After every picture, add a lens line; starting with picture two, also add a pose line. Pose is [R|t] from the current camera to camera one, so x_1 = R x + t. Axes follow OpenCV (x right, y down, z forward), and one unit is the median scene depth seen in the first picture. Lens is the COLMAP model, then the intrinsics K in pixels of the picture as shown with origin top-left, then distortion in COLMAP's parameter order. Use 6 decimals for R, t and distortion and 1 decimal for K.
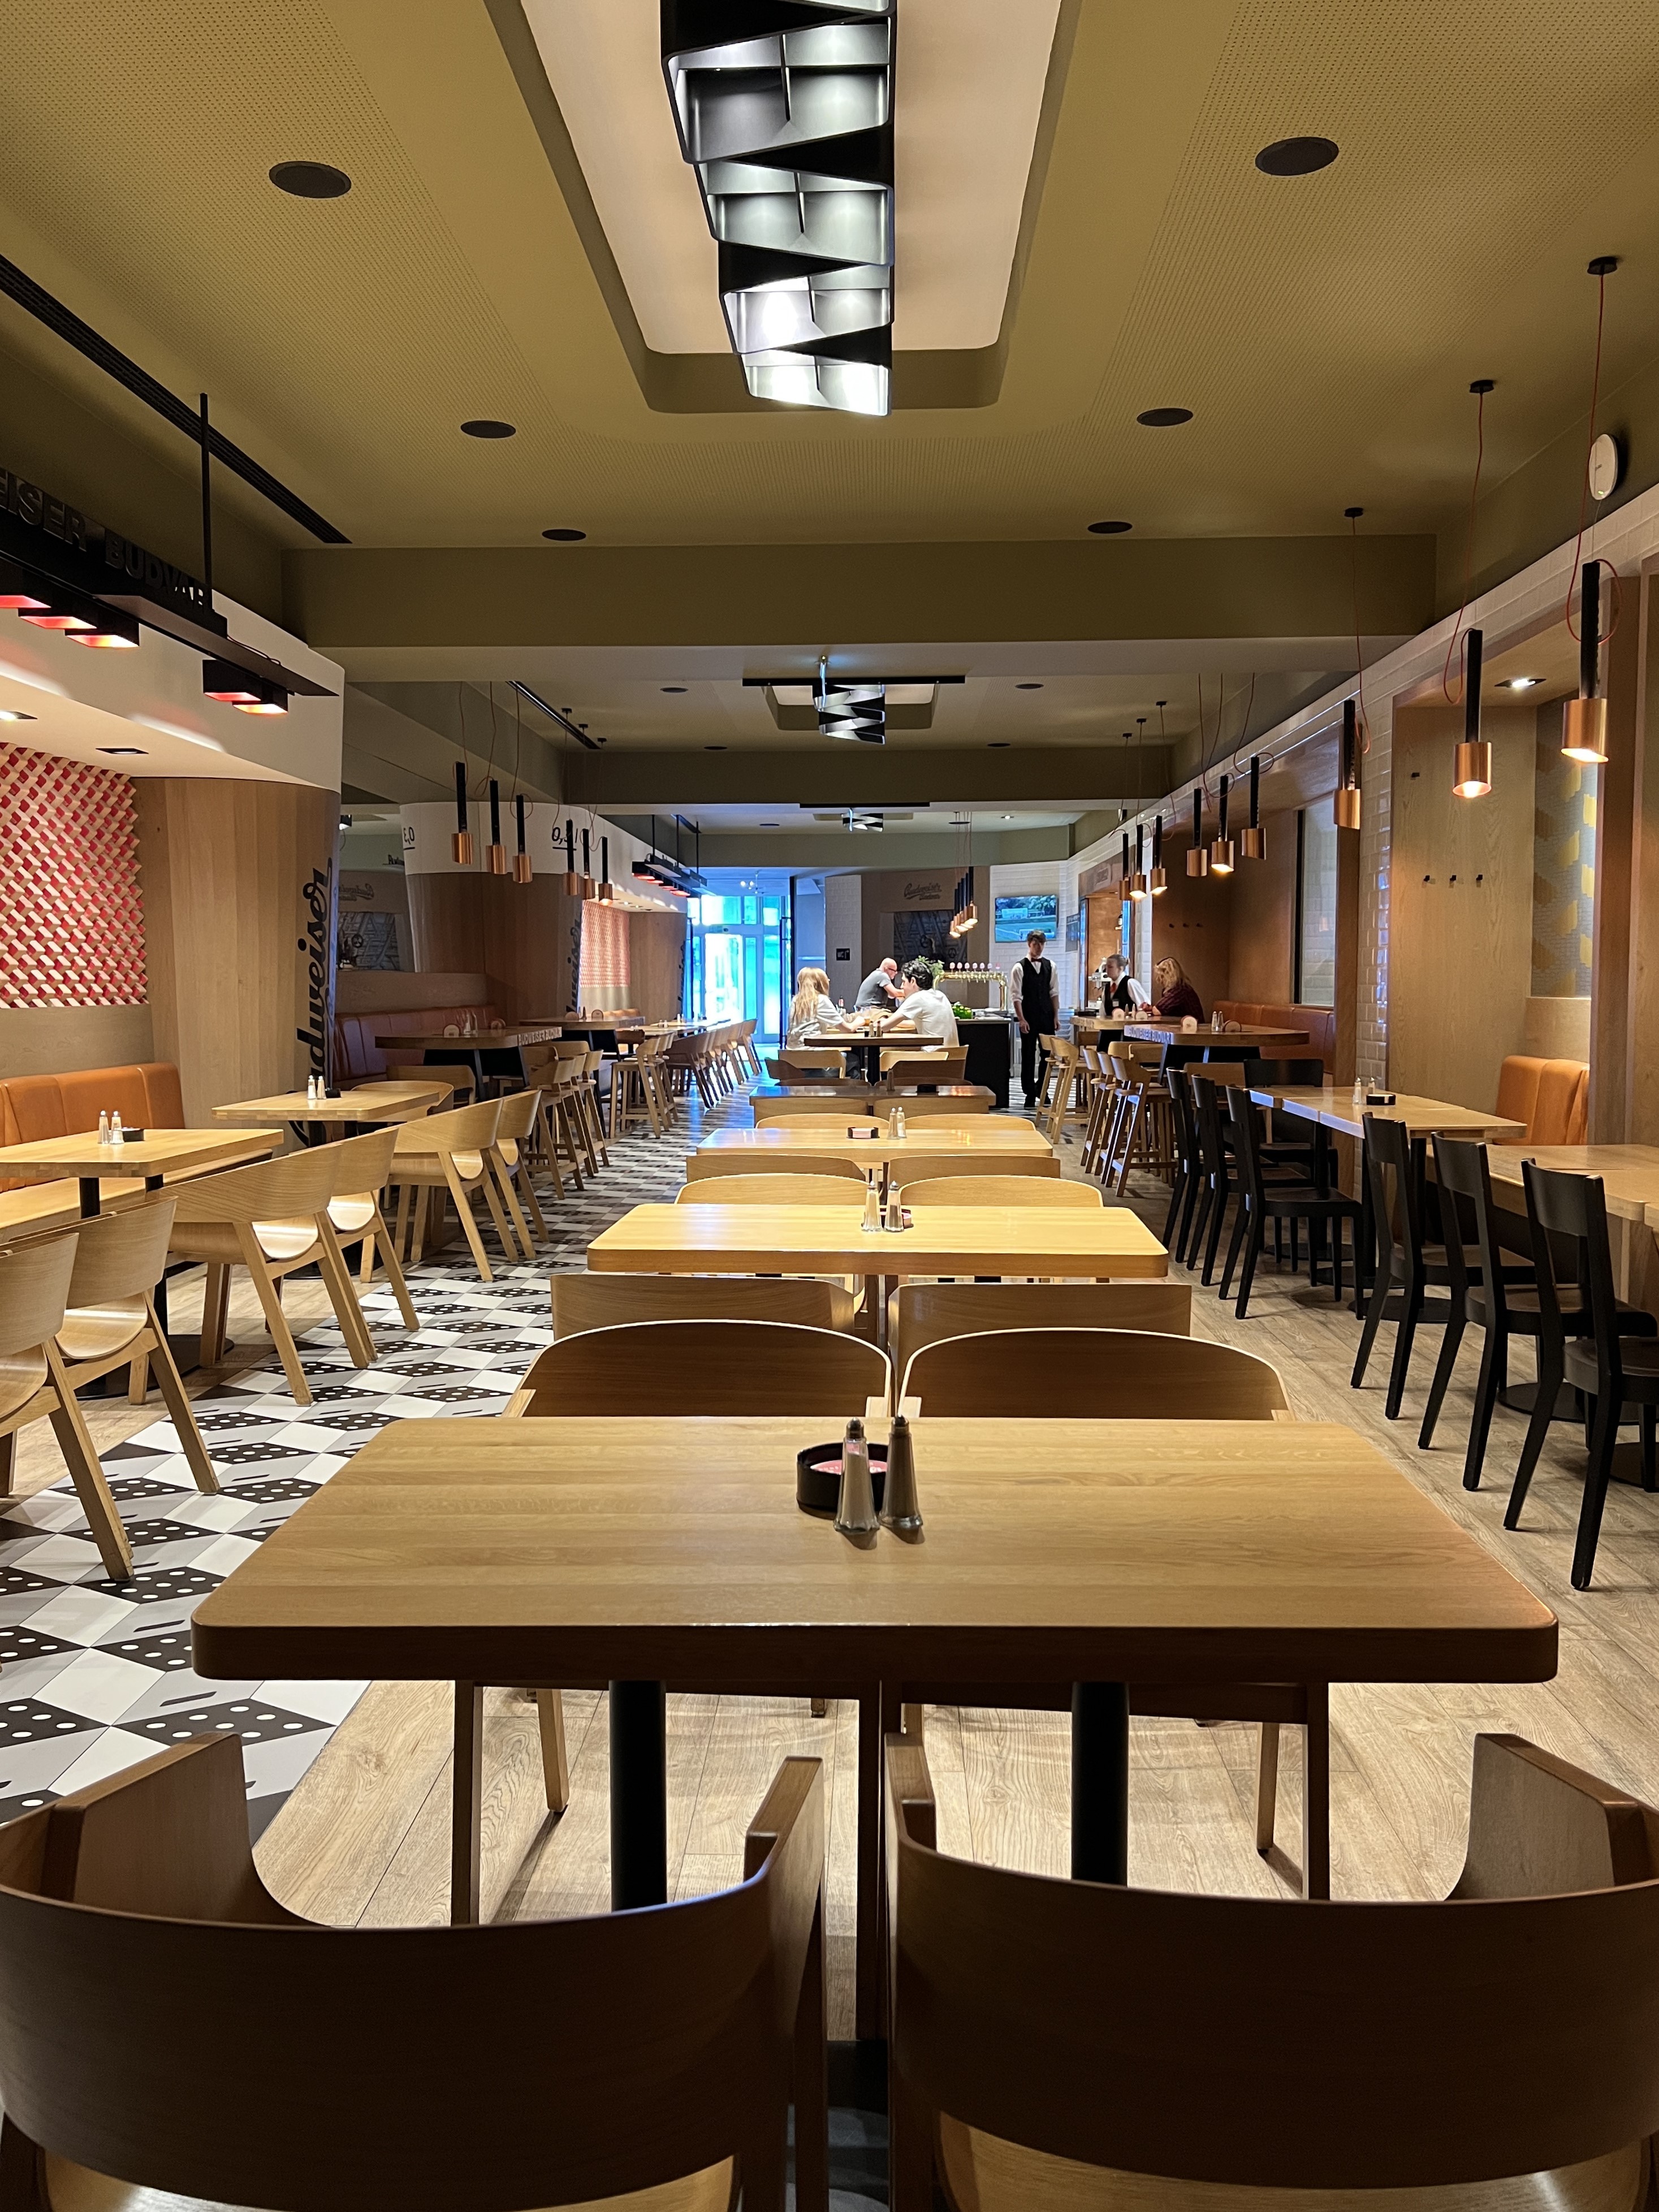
lens RADIAL K [[1701.4, 0, 830.8], [0, 1701.4, 1109.6], [0, 0, 1]] dist [-0.036270, -0.004413]
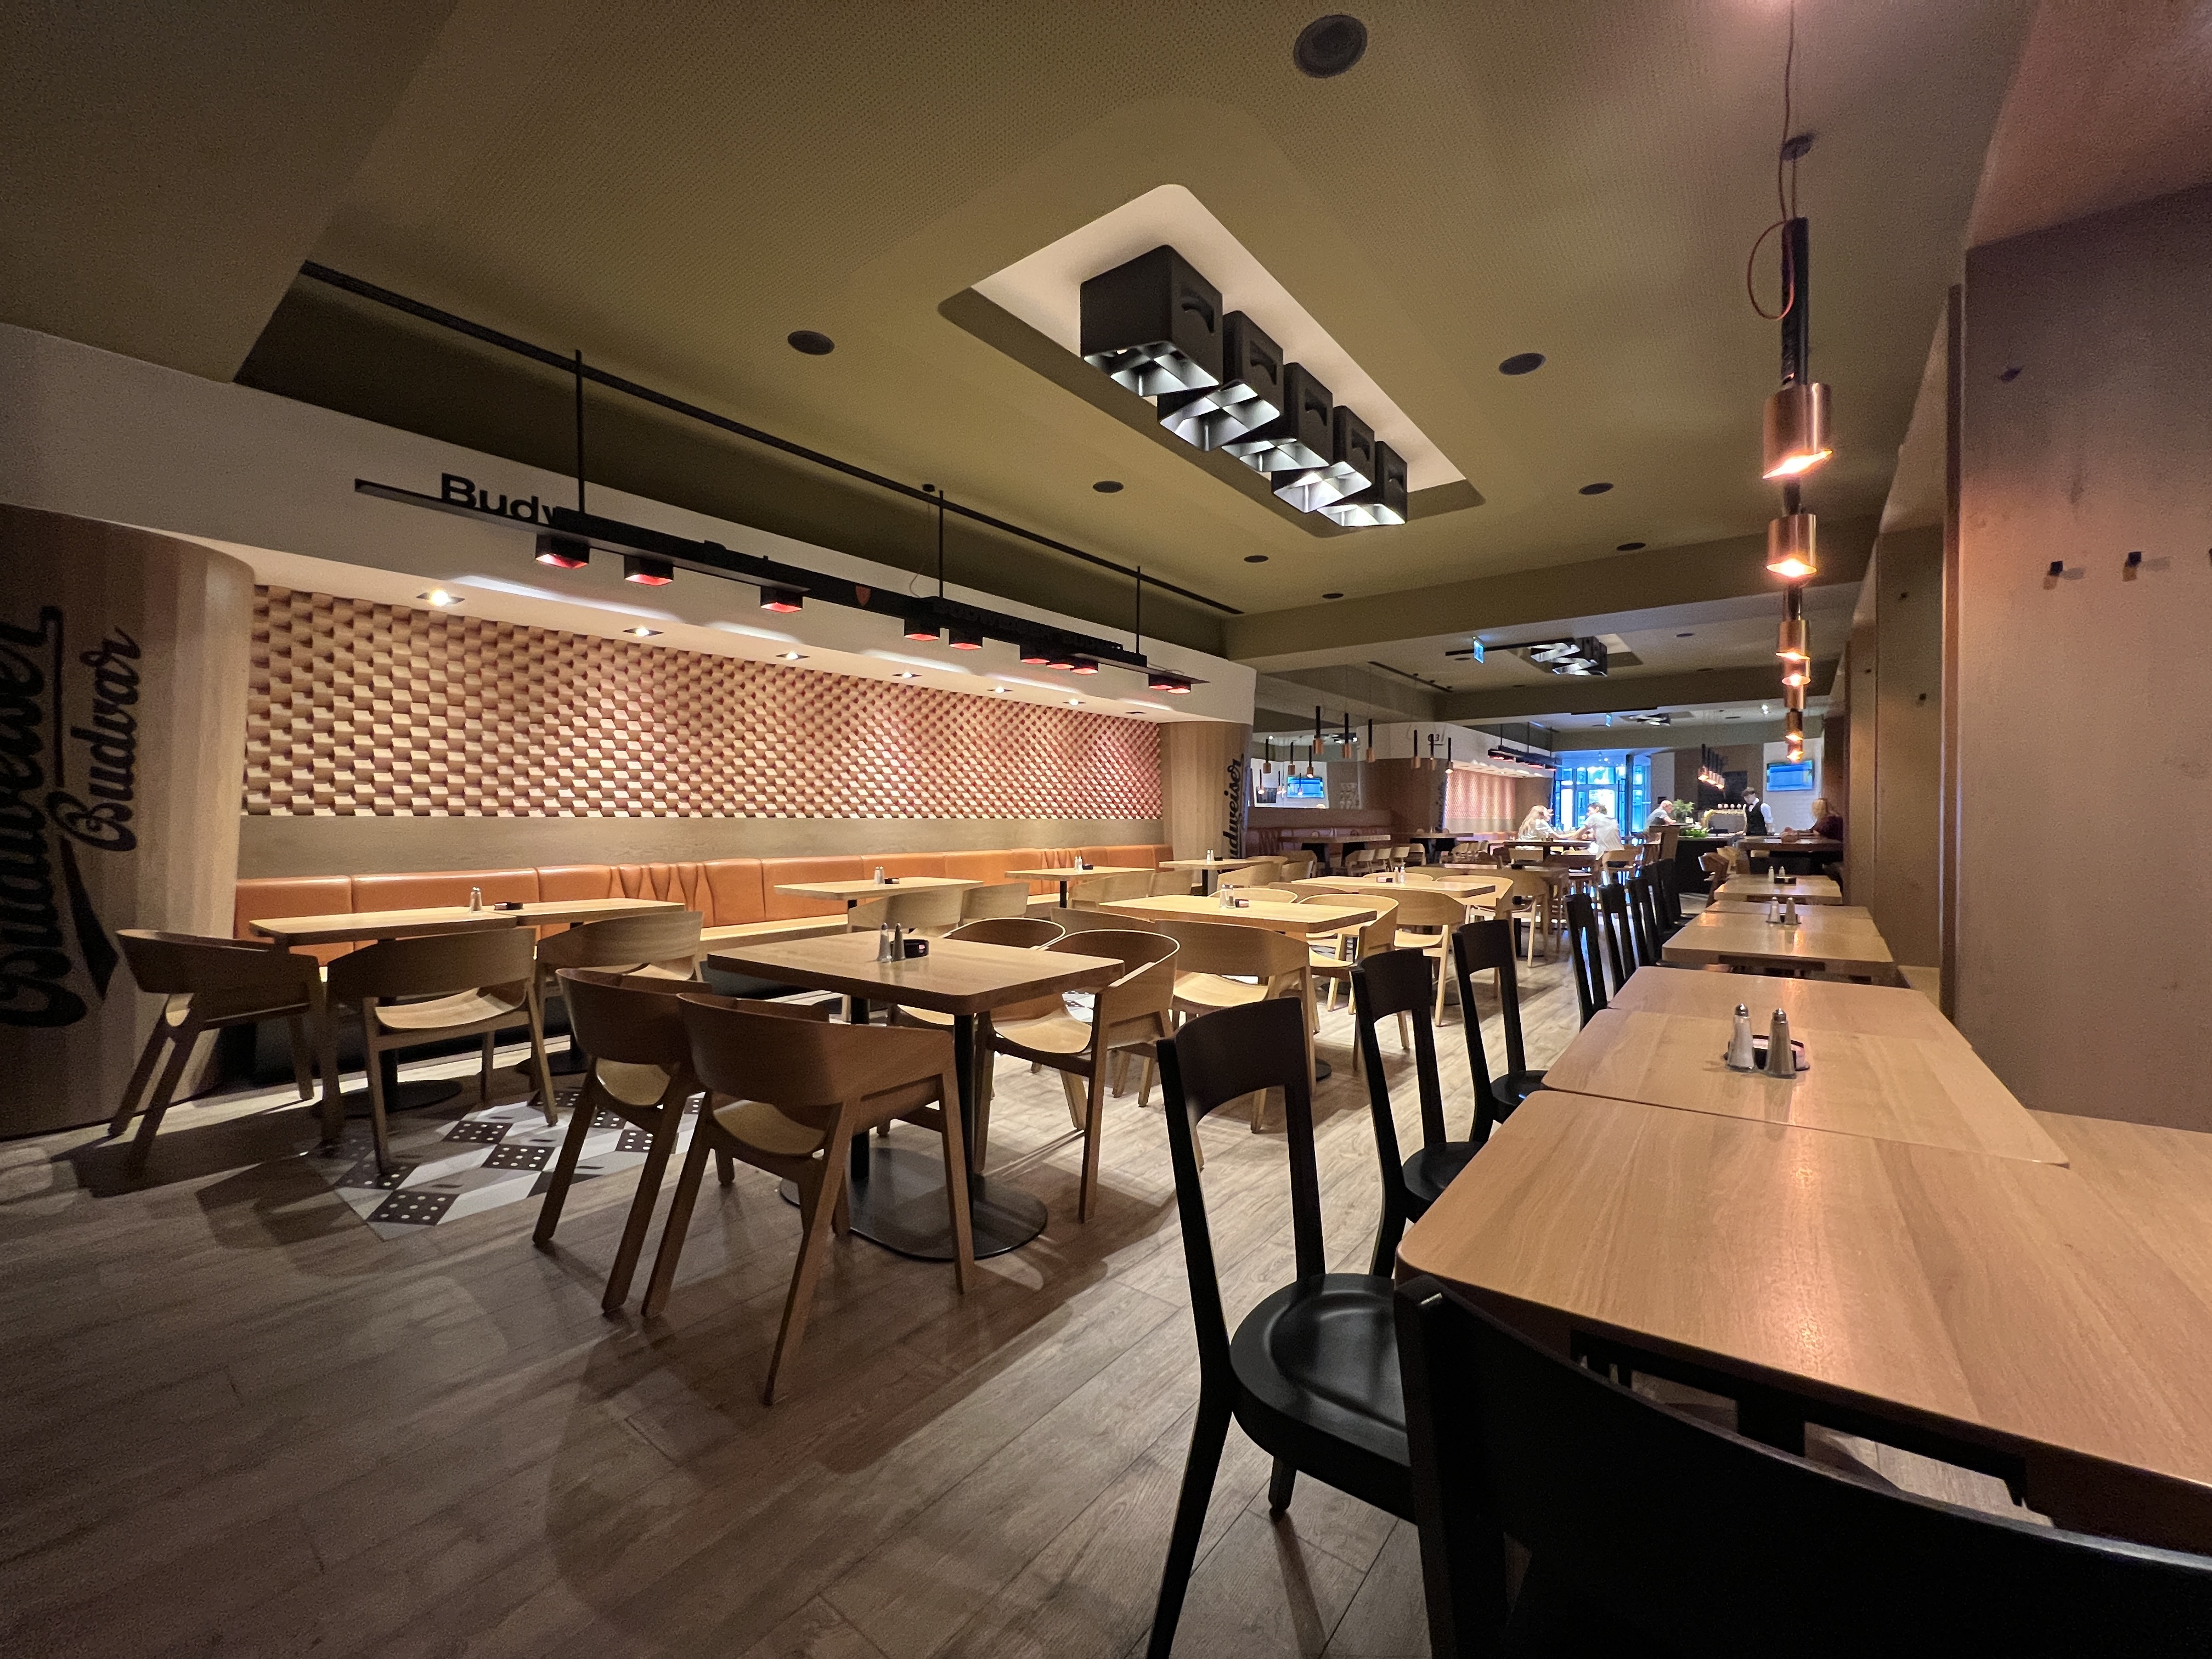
lens RADIAL K [[886.4, 0, 1111.8], [0, 886.4, 821.9], [0, 0, 1]] dist [0.001734, 0.000087]
pose [[0.809265, 0.006671, -0.587406, 0.260299], [-0.048726, 0.997252, -0.055803, 0.013124], [0.585419, 0.073782, 0.807367, -0.022267]]
